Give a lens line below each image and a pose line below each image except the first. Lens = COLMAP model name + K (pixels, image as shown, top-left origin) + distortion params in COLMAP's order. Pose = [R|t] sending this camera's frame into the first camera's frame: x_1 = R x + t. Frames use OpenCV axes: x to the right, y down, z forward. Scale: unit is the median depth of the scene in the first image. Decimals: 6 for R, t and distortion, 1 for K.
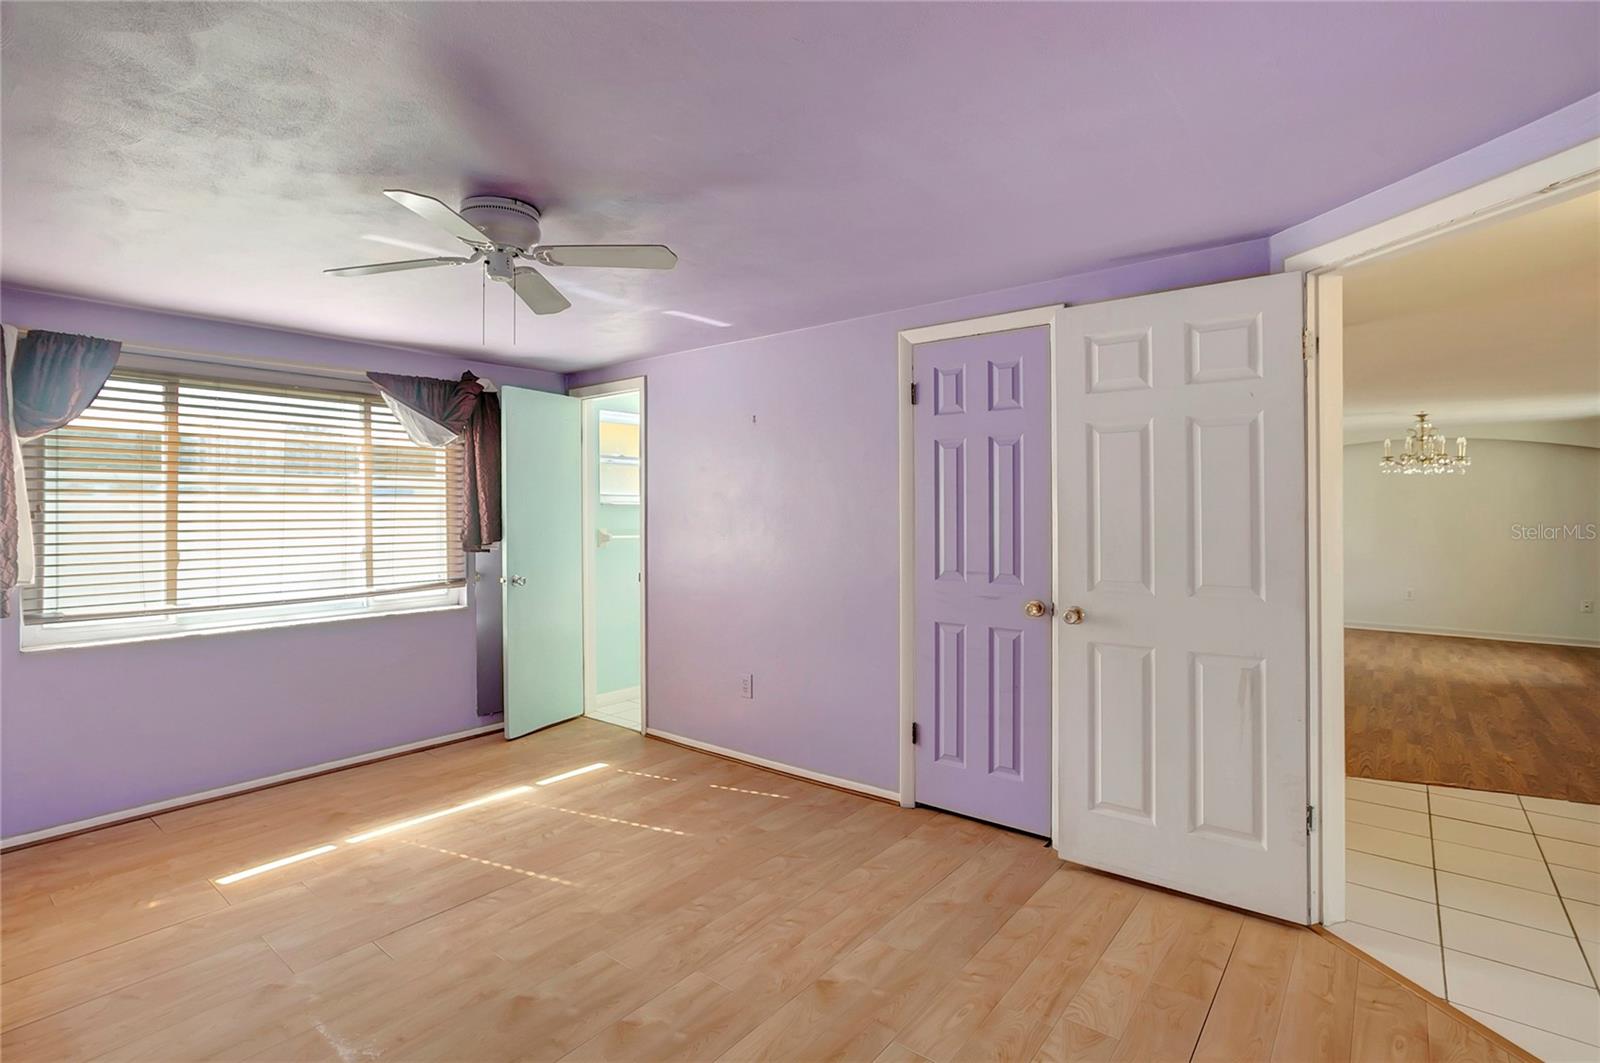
lens RADIAL K [[734.7, 0, 805.7], [0, 734.7, 517.4], [0, 0, 1]] dist [-0.009317, 0.002277]
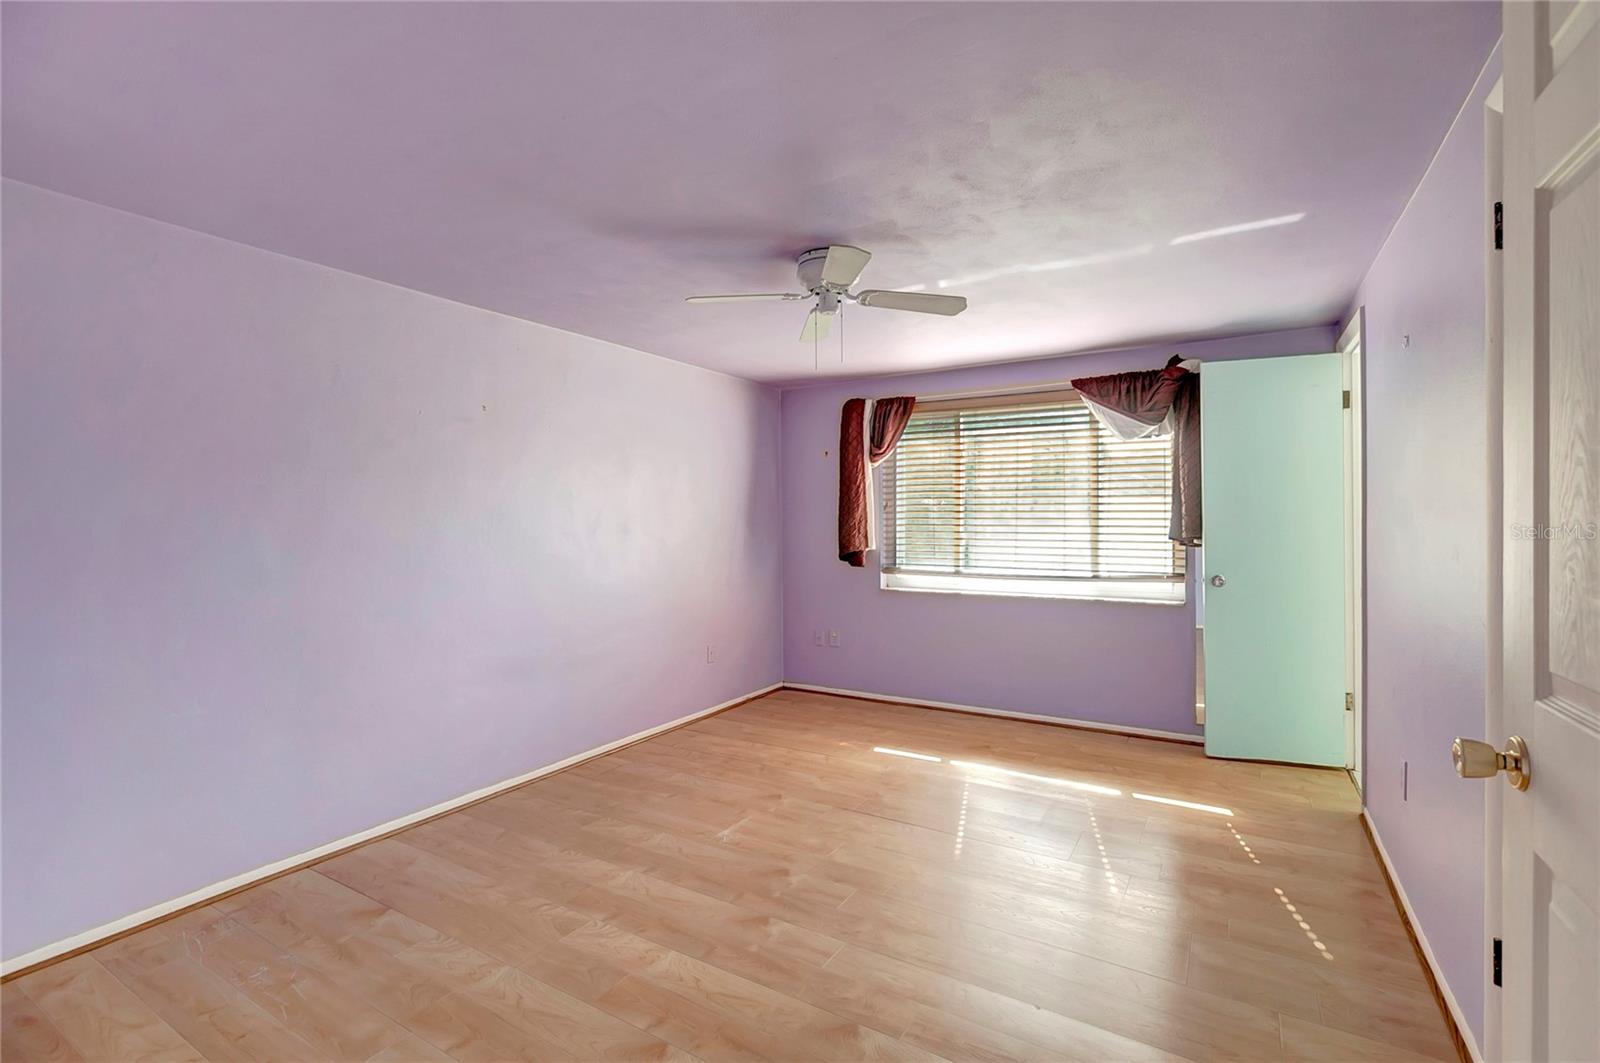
lens RADIAL K [[734.7, 0, 804.3], [0, 734.7, 529.8], [0, 0, 1]] dist [-0.009317, 0.002277]
pose [[0.150634, 0.018739, -0.988412, 0.466890], [-0.004659, 0.999823, 0.018245, 0.012726], [0.988579, 0.001857, 0.150695, 0.433113]]
